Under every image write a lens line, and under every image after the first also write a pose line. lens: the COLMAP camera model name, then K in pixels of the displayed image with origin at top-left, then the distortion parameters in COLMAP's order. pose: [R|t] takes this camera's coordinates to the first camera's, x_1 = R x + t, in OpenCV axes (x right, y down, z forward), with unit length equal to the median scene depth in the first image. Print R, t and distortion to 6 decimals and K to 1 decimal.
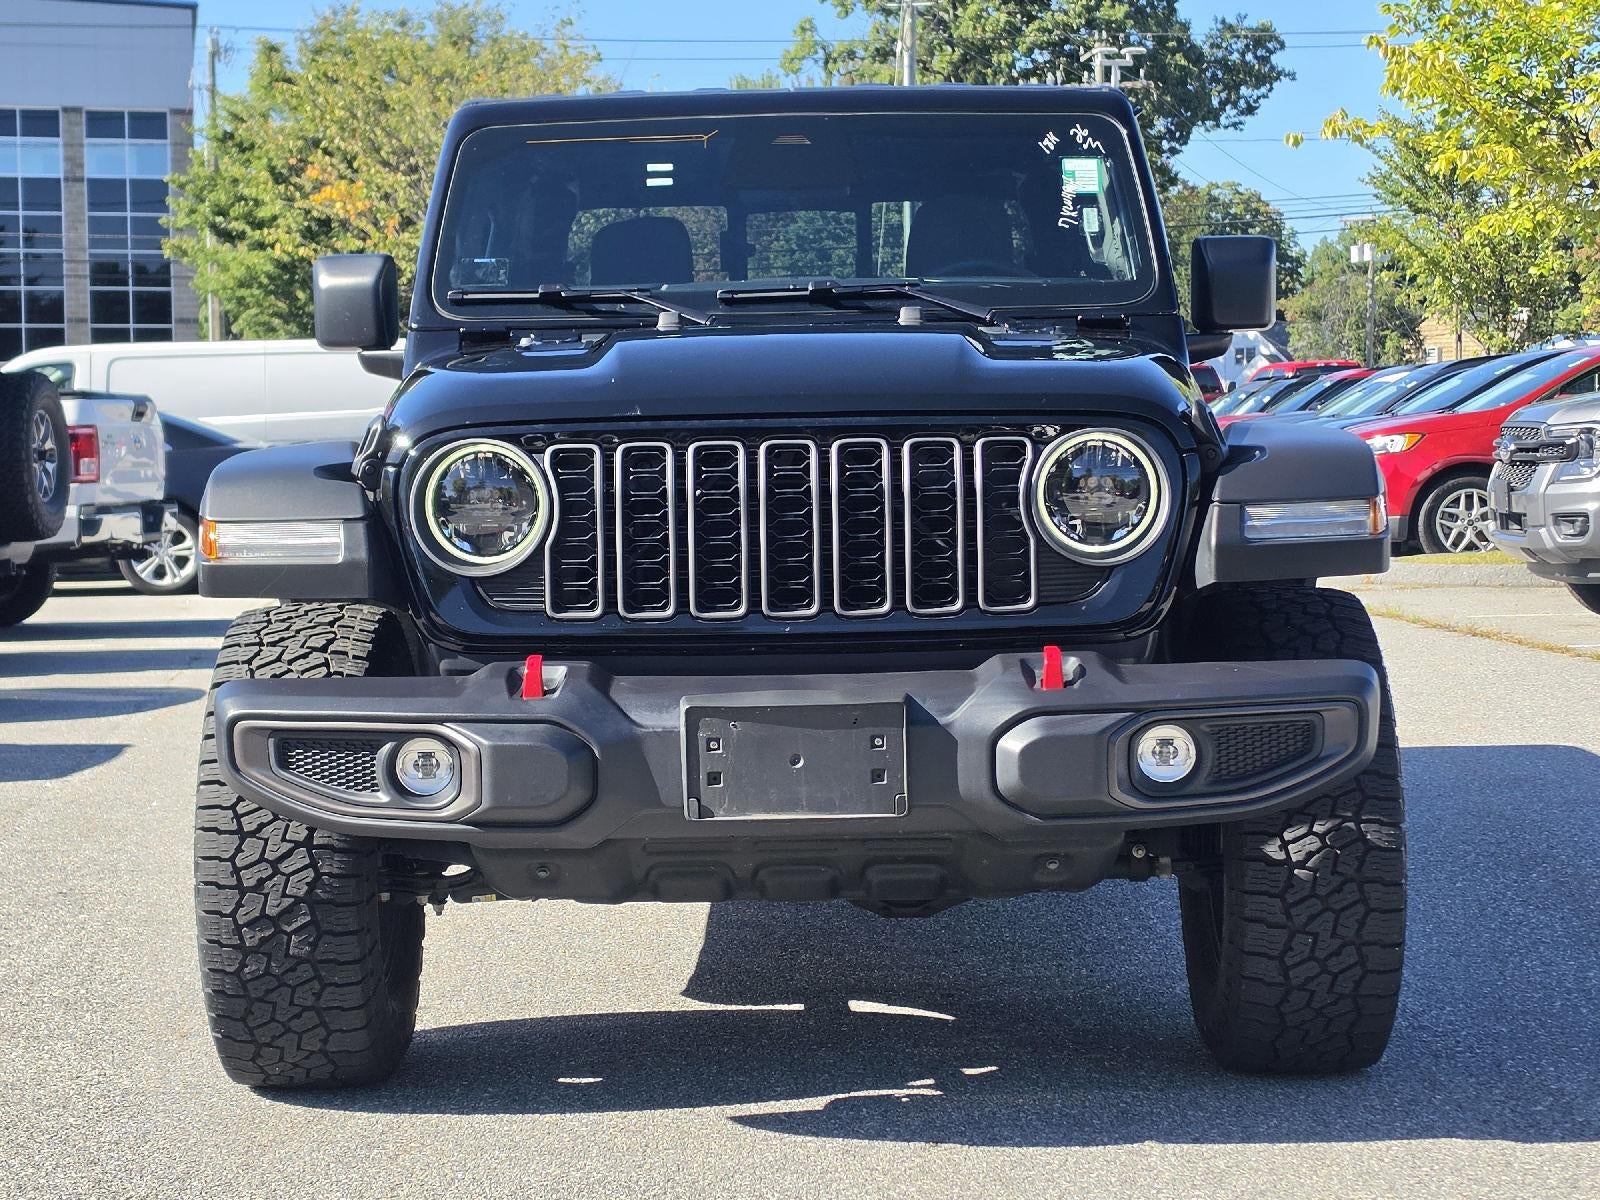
lens RADIAL K [[3432.7, 0, 800.0], [0, 3432.7, 600.0], [0, 0, 1]] dist [0.020325, -0.086180]
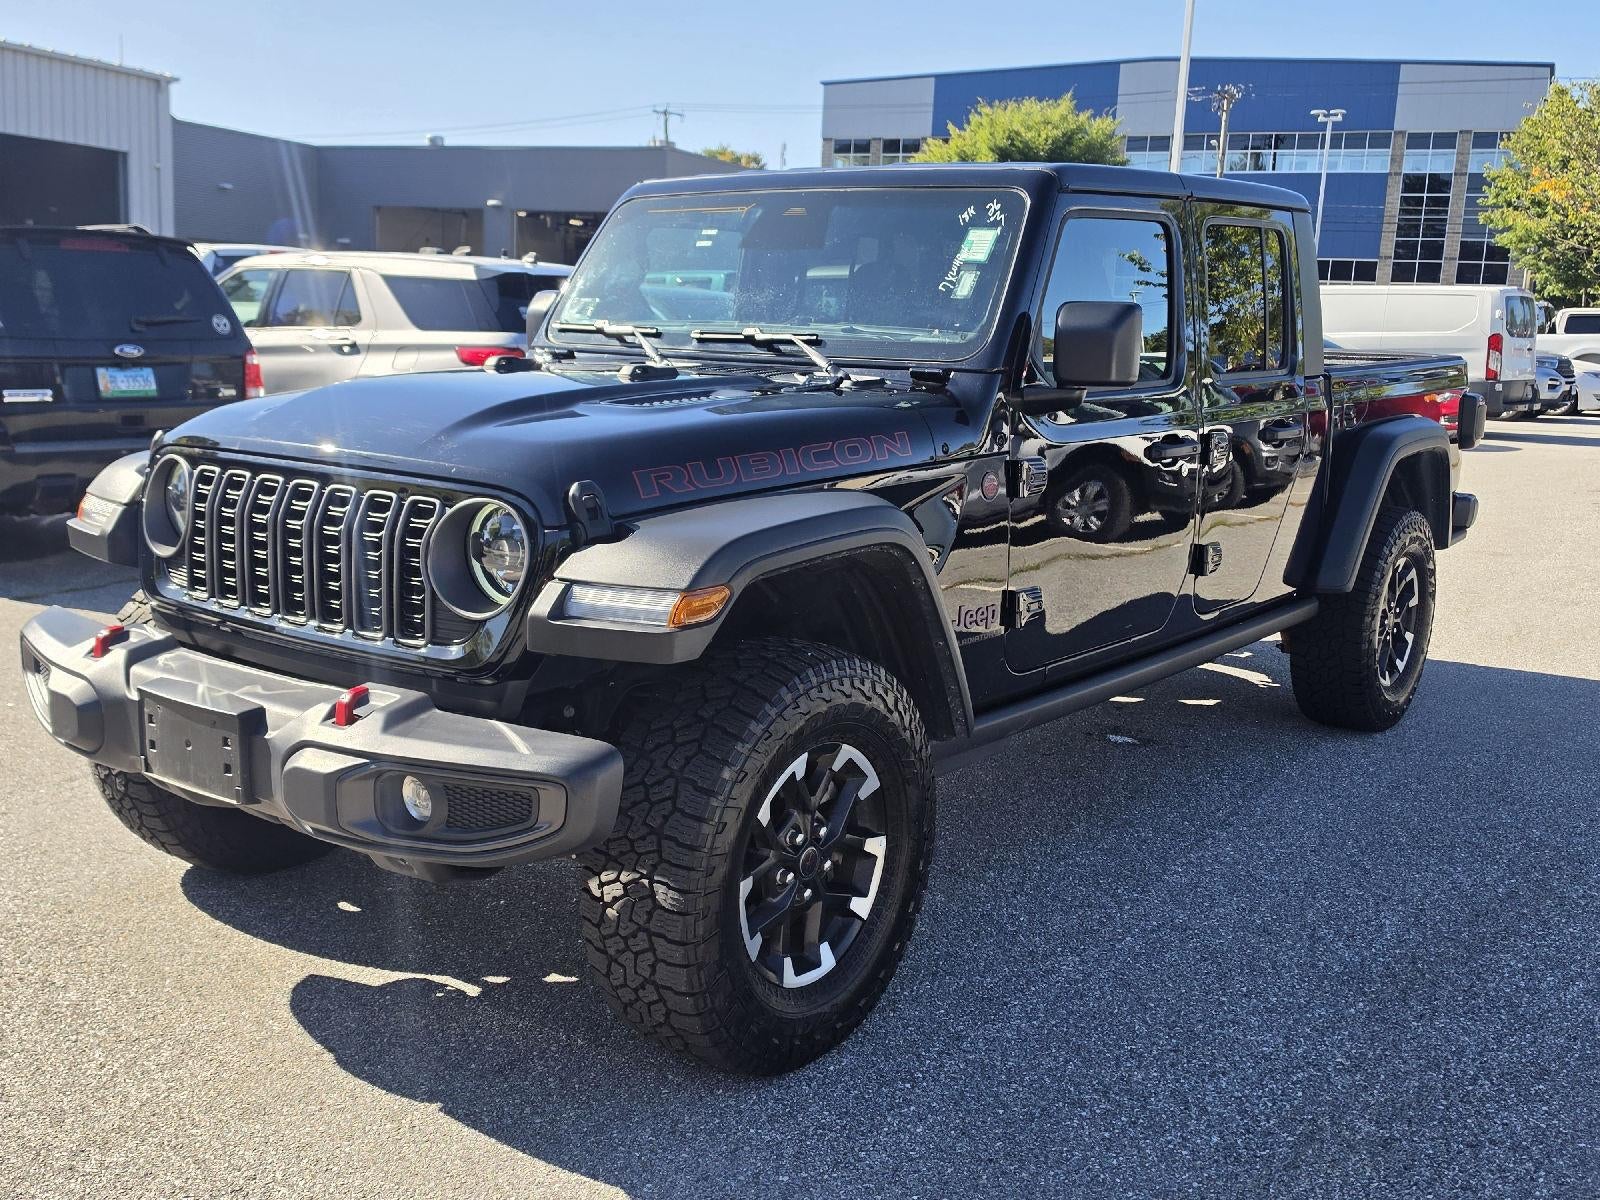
lens RADIAL K [[1730.0, 0, 768.1], [0, 1730.0, 637.7], [0, 0, 1]] dist [0.004635, -0.012955]
pose [[0.773965, 0.159366, -0.612846, 0.518203], [-0.068406, 0.983191, 0.169281, -0.108170], [0.629522, -0.089095, 0.771857, 0.602619]]
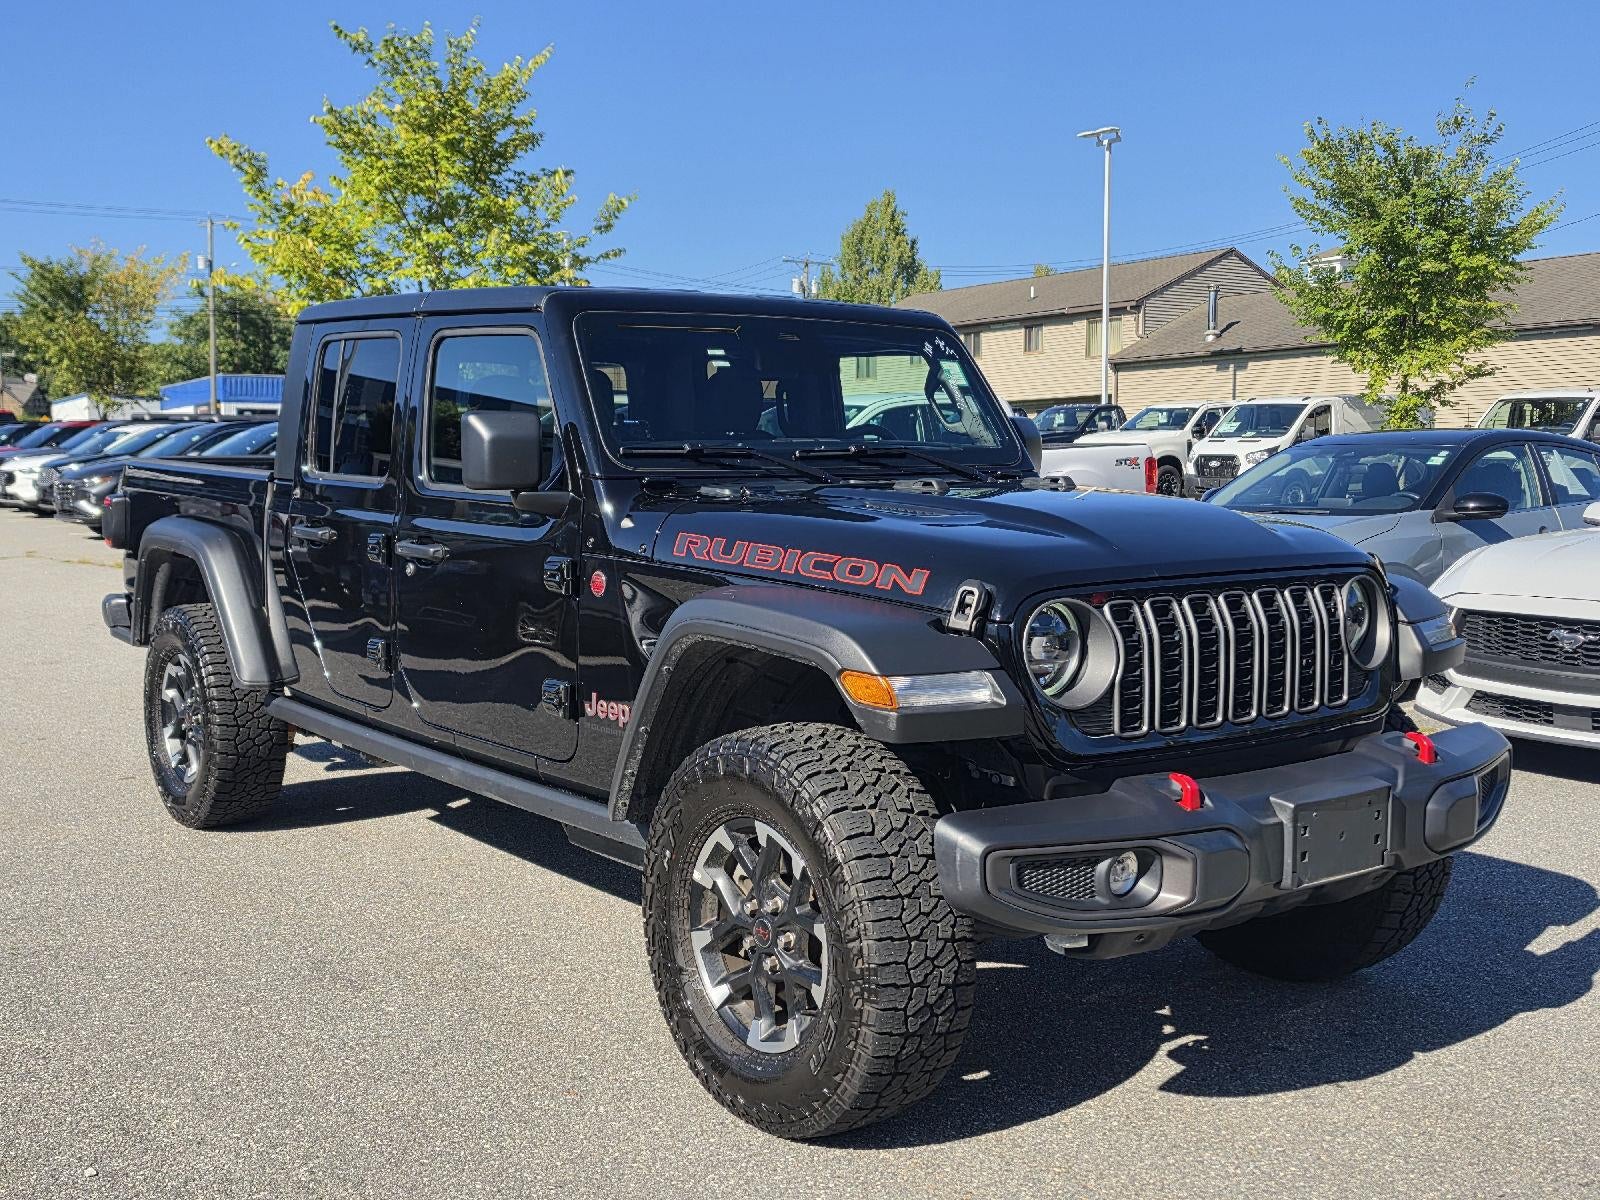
lens RADIAL K [[1889.6, 0, 800.0], [0, 1889.6, 600.0], [0, 0, 1]] dist [0.045918, -0.007815]
pose [[0.791014, -0.042869, 0.610294, -0.582930], [0.021267, 0.998866, 0.042599, -0.076917], [-0.611428, -0.020717, 0.791029, 0.507293]]
